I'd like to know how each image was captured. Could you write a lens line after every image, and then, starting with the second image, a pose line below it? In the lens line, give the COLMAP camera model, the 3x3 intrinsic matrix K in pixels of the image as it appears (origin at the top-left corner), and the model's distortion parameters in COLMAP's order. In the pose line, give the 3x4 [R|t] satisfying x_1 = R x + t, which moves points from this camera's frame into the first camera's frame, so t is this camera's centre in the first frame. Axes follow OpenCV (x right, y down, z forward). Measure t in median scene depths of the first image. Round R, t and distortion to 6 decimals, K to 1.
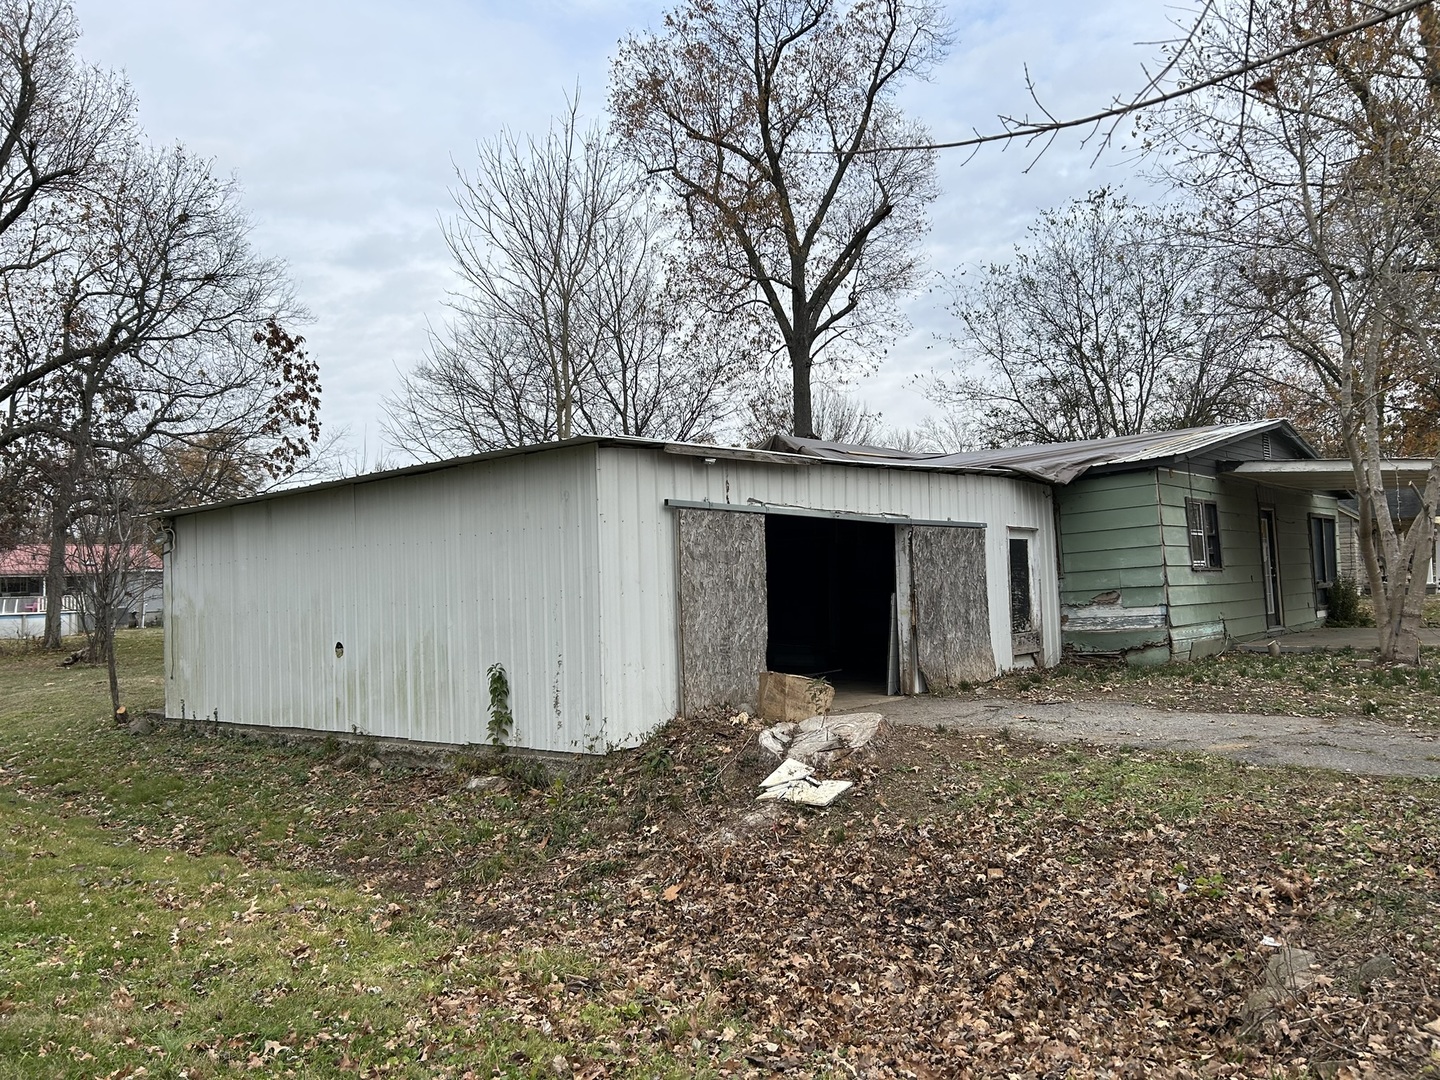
lens RADIAL K [[1095.1, 0, 720.0], [0, 1095.1, 540.0], [0, 0, 1]] dist [0.065423, -0.064554]
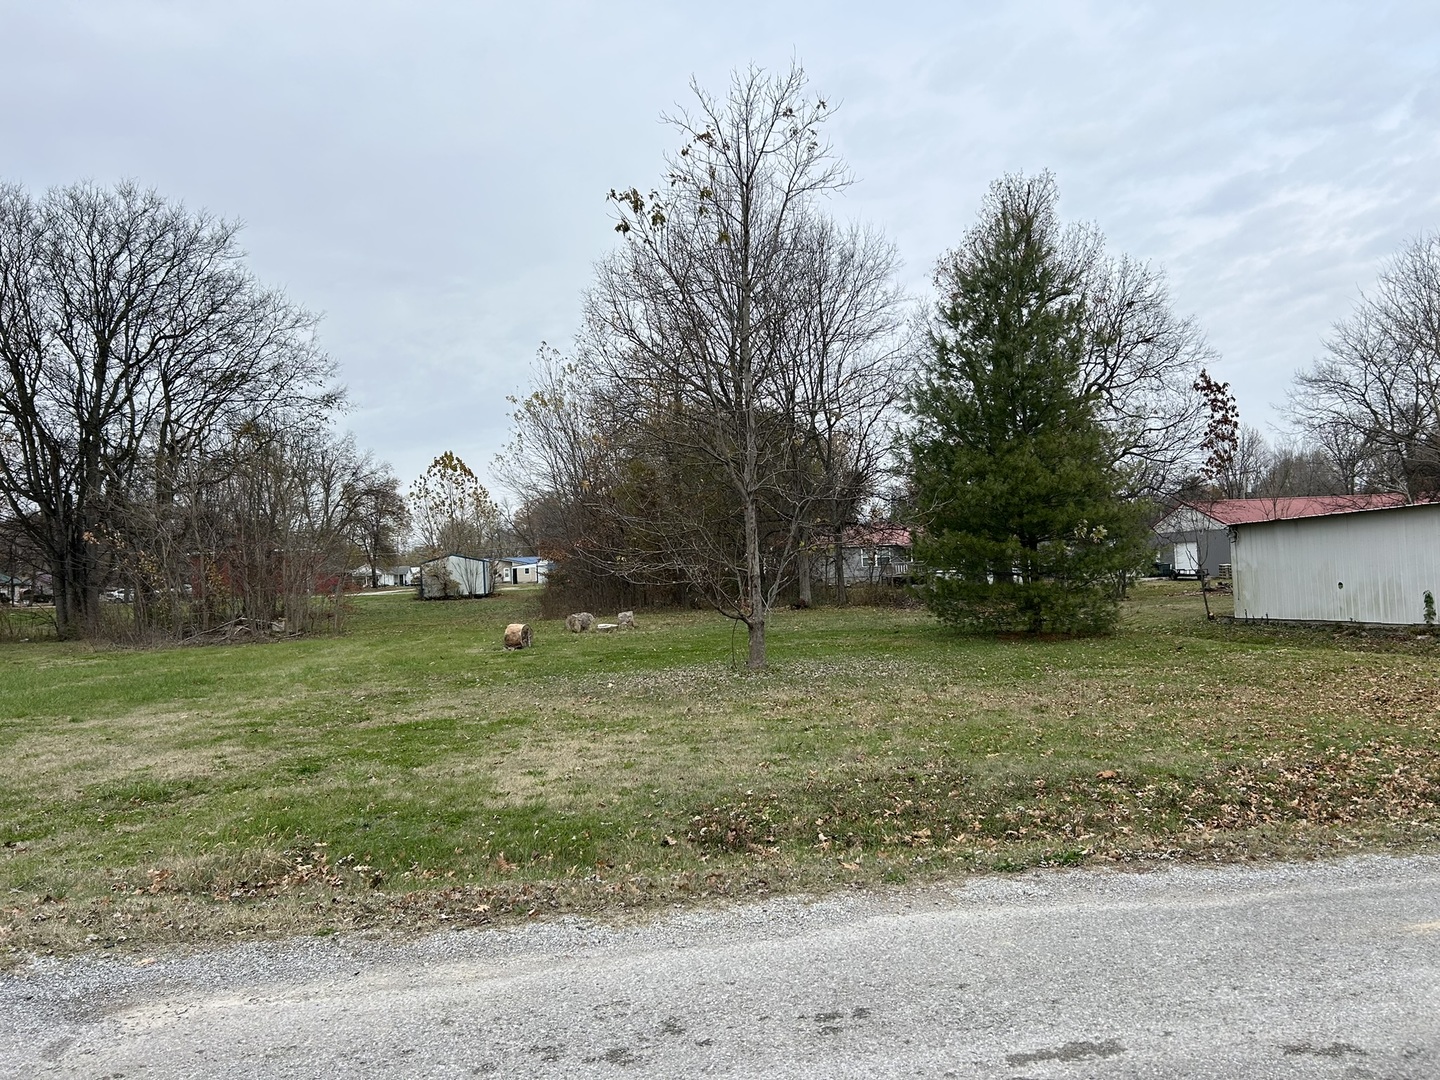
lens RADIAL K [[1095.1, 0, 720.0], [0, 1095.1, 540.0], [0, 0, 1]] dist [0.065423, -0.064554]
pose [[0.761148, -0.022828, -0.648176, 0.139646], [0.050105, 0.998463, 0.023672, -0.092921], [0.646640, -0.050495, 0.761122, -1.286949]]
